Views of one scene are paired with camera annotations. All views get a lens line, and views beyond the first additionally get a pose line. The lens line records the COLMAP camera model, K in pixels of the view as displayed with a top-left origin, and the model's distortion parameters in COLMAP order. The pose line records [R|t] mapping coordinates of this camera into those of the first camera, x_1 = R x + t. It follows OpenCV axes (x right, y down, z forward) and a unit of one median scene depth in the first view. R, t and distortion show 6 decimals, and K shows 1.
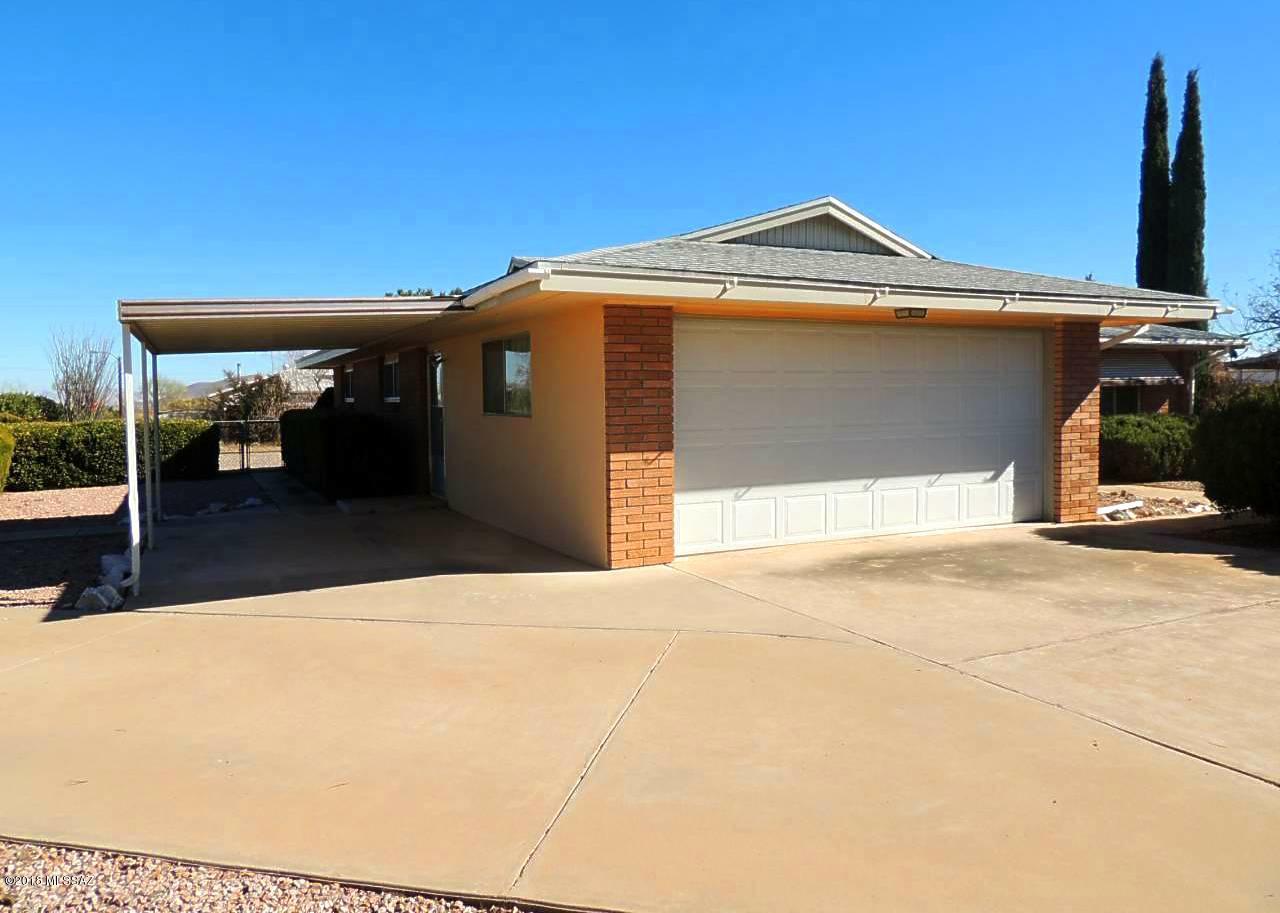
lens RADIAL K [[936.5, 0, 640.0], [0, 936.5, 456.5], [0, 0, 1]] dist [-0.005886, -0.000977]
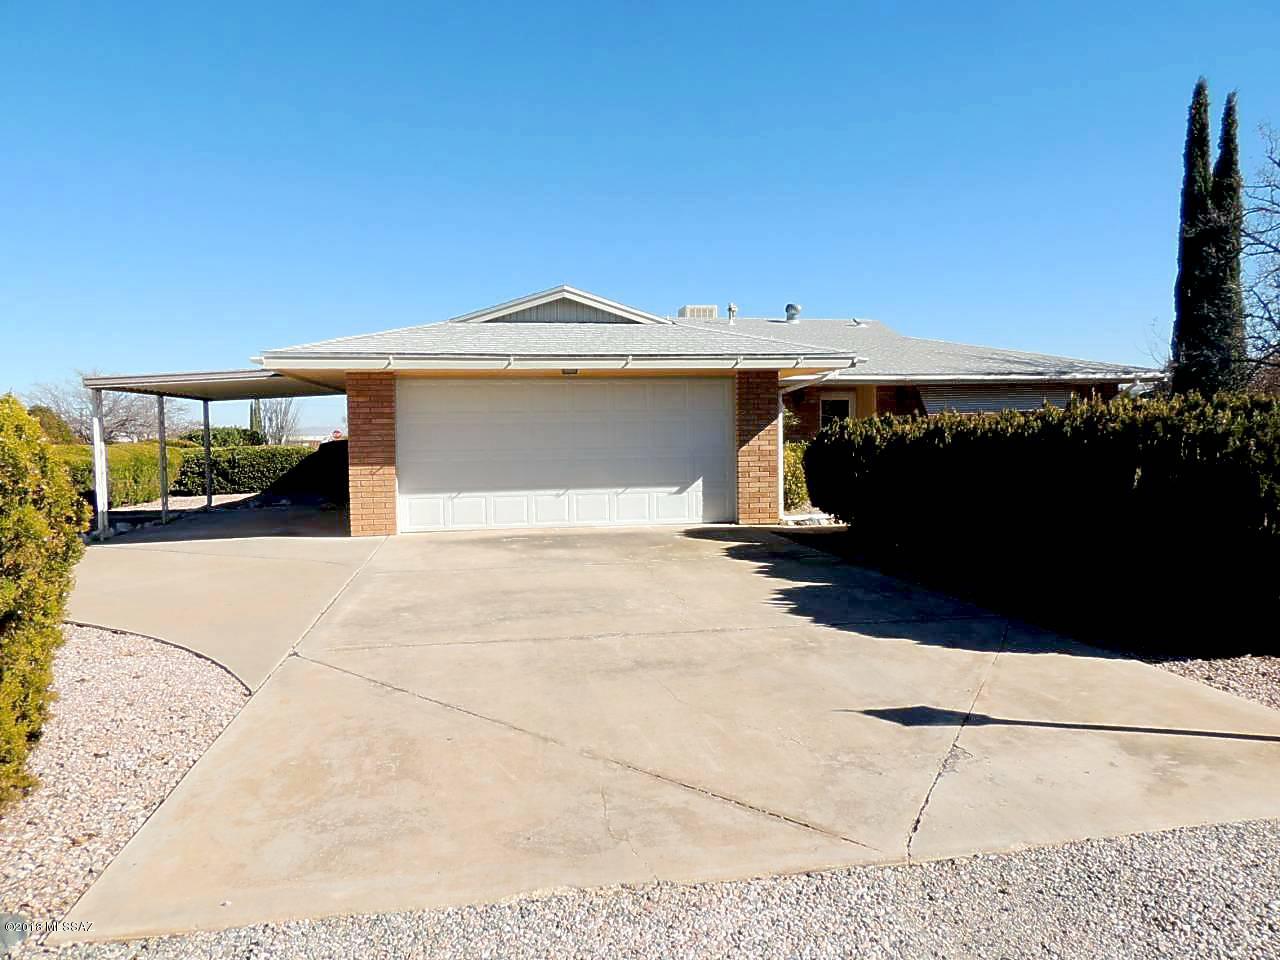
lens RADIAL K [[951.9, 0, 640.0], [0, 951.9, 480.0], [0, 0, 1]] dist [0.001240, 0.002523]
pose [[0.960210, 0.013313, -0.278960, 0.689279], [-0.015496, 0.999864, -0.005622, 0.018313], [0.278847, 0.009721, 0.960286, -0.319809]]
